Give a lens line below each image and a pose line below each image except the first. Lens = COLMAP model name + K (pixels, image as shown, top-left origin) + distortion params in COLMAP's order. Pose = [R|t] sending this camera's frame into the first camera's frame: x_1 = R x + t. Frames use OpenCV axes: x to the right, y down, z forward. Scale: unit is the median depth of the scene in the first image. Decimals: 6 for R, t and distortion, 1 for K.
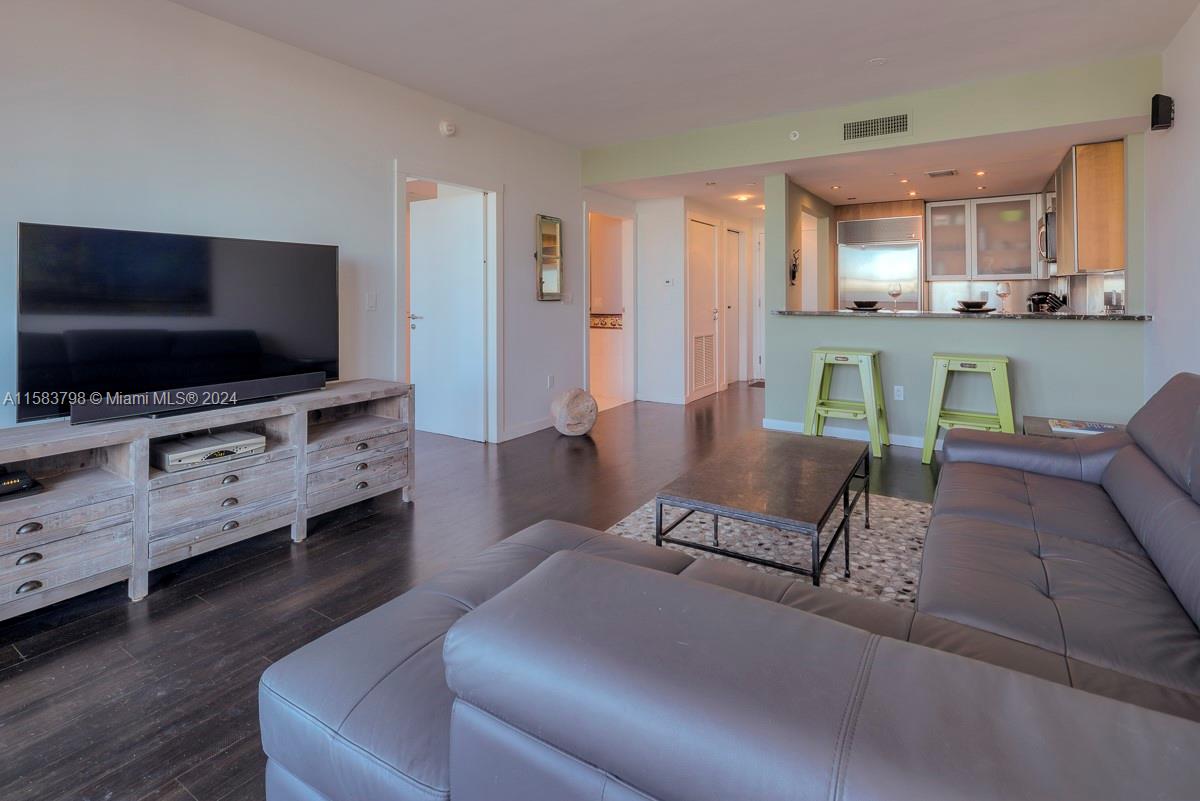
lens RADIAL K [[581.5, 0, 591.6], [0, 581.5, 274.4], [0, 0, 1]] dist [-0.000123, -0.001624]
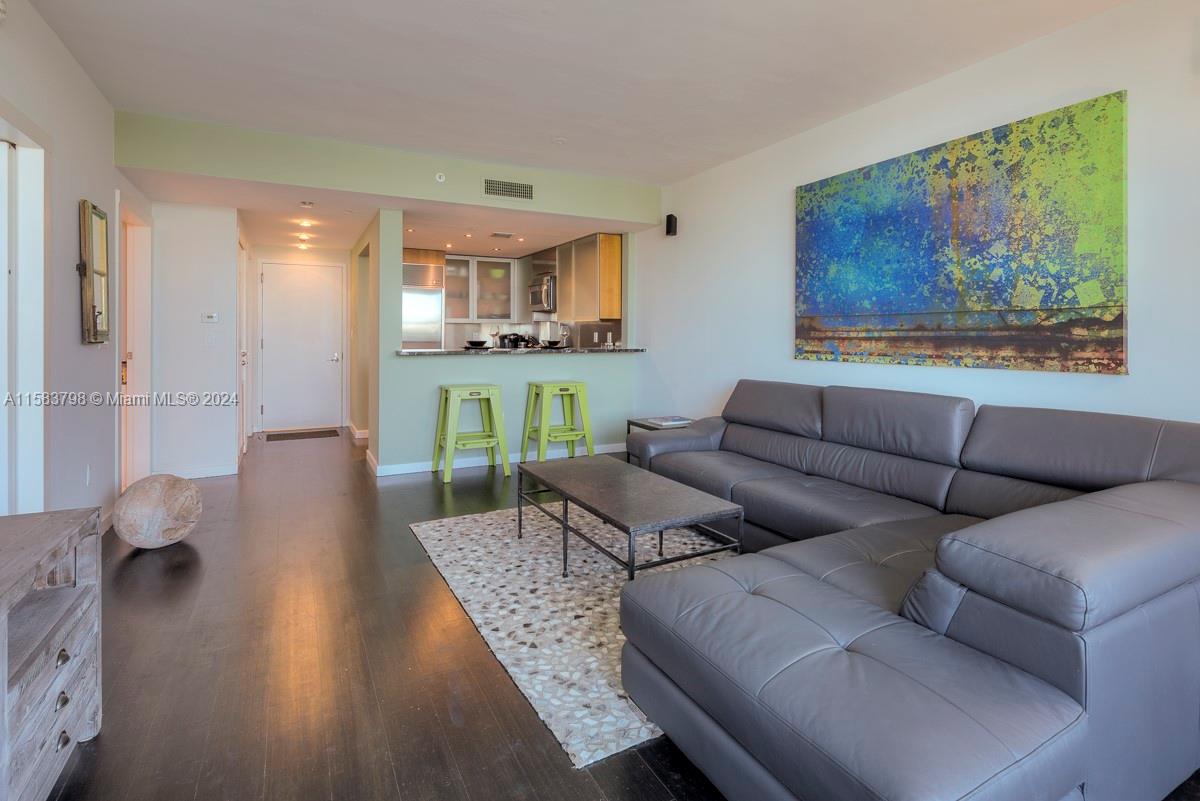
lens RADIAL K [[581.5, 0, 590.4], [0, 581.5, 340.9], [0, 0, 1]] dist [-0.000123, -0.001624]
pose [[0.491588, -0.009152, 0.870780, -0.371565], [-0.033410, 0.999010, 0.029361, 0.004000], [-0.870187, -0.043526, 0.490795, 0.250623]]
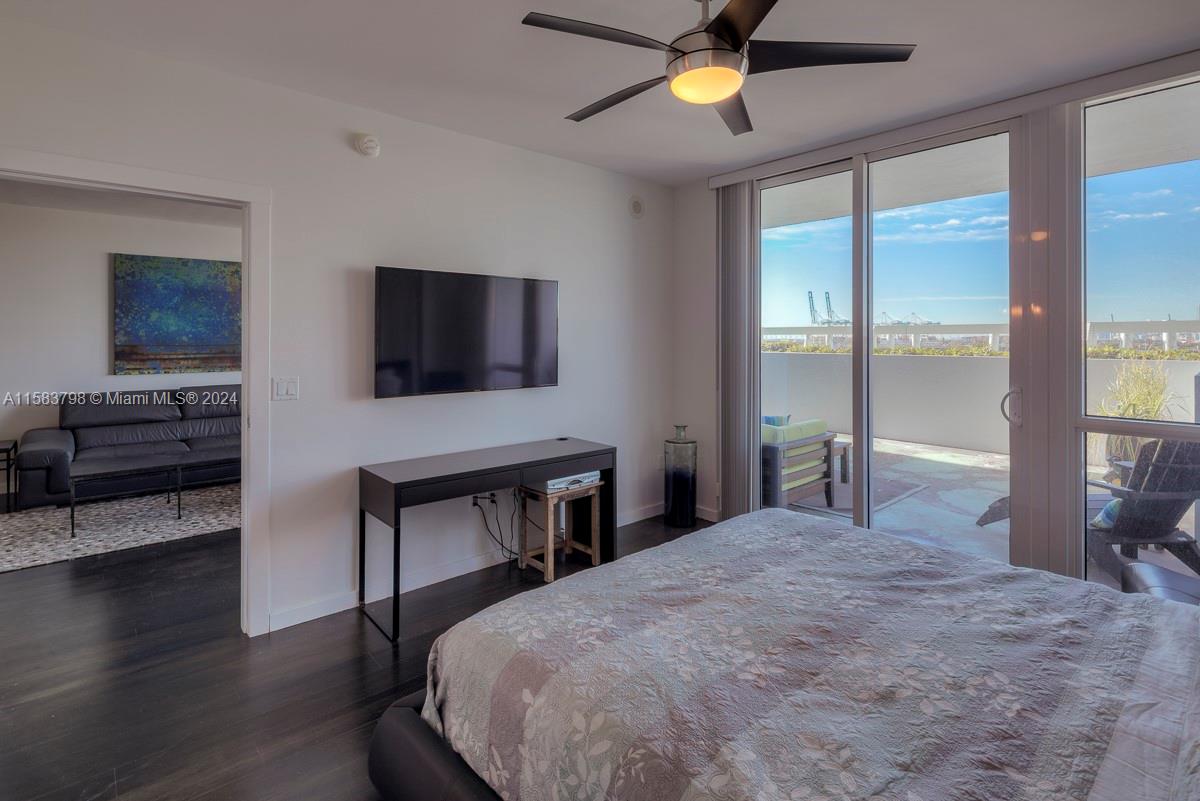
lens RADIAL K [[581.5, 0, 576.9], [0, 581.5, 331.7], [0, 0, 1]] dist [-0.000123, -0.001624]
pose [[-0.959553, 0.005477, 0.281475, -0.718770], [-0.008101, 0.998860, -0.047051, 0.004742], [-0.281411, -0.047428, -0.958414, 1.246752]]
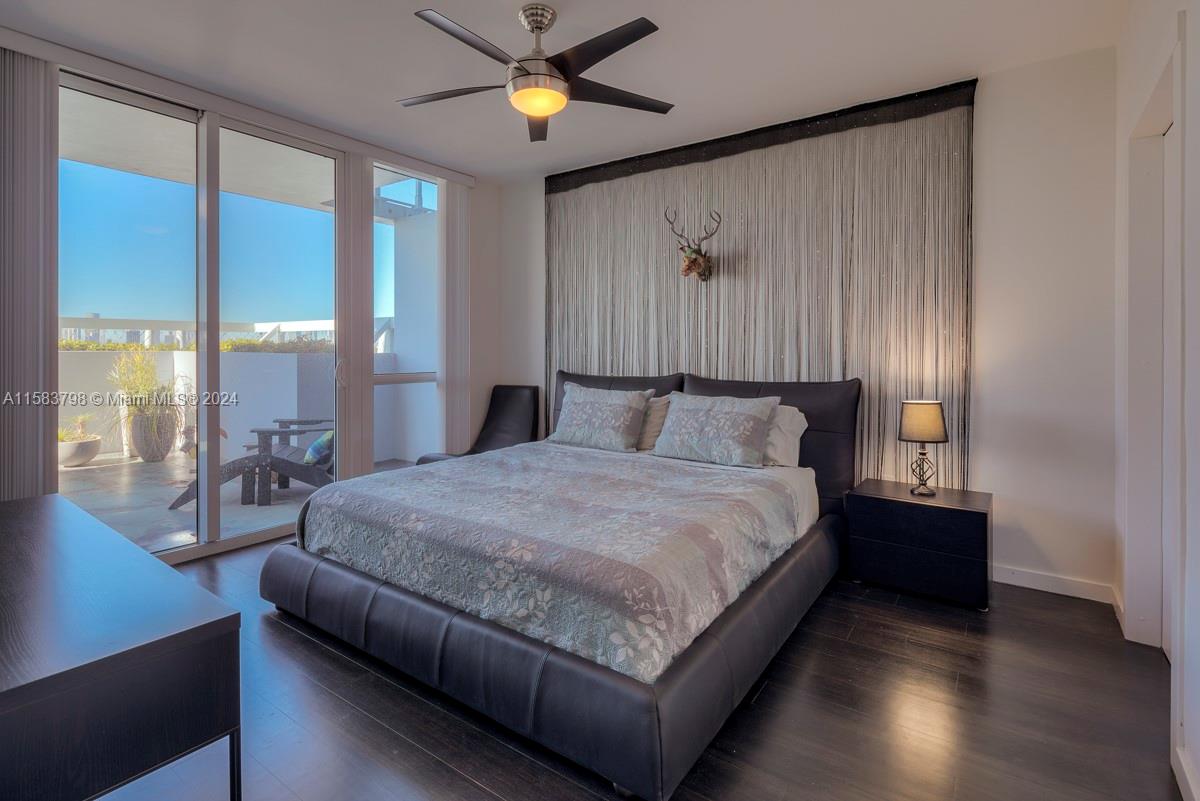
lens RADIAL K [[581.5, 0, 606.3], [0, 581.5, 350.6], [0, 0, 1]] dist [-0.000123, -0.001624]
pose [[-0.026519, 0.004411, -0.999639, -0.203256], [0.036760, 0.999318, 0.003434, 0.029796], [0.998972, -0.036656, -0.026663, 0.912183]]
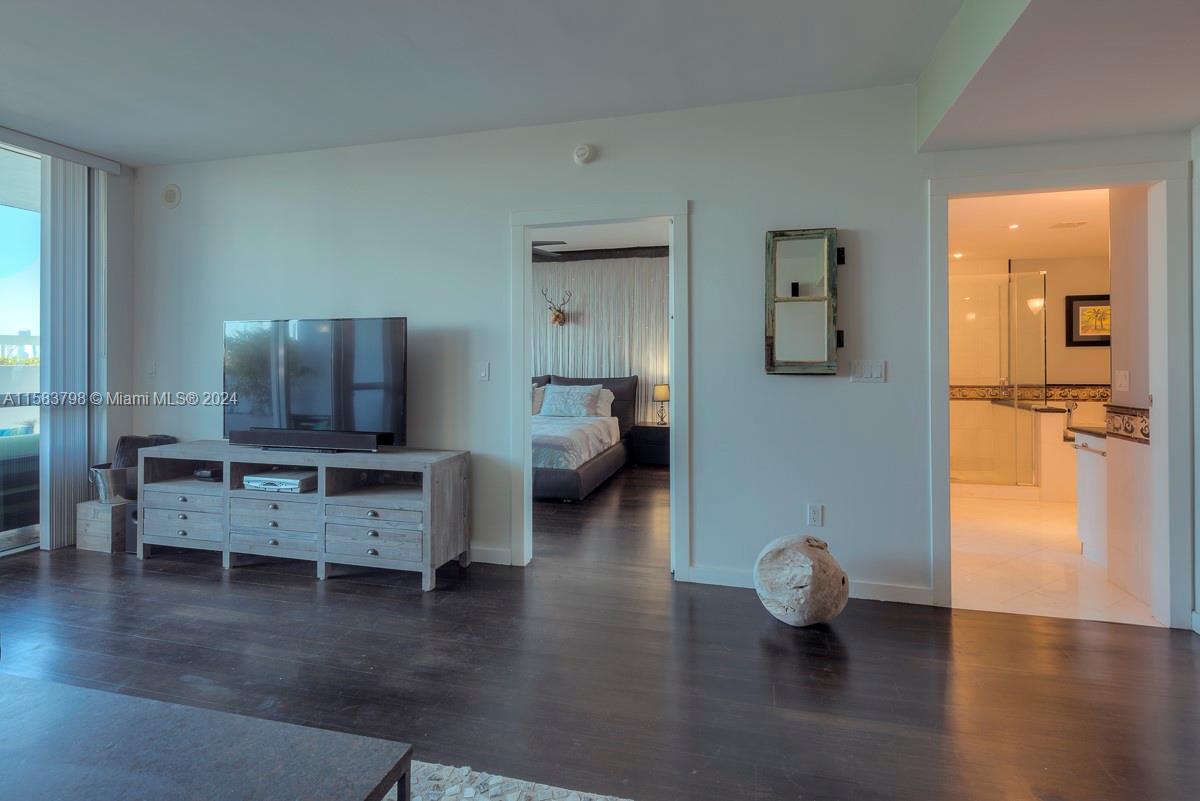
lens RADIAL K [[581.5, 0, 602.8], [0, 581.5, 357.4], [0, 0, 1]] dist [-0.000123, -0.001624]
pose [[0.315694, -0.004658, -0.948850, 0.432023], [0.035422, 0.999349, 0.006880, 0.017891], [0.948200, -0.035783, 0.315654, 0.662293]]
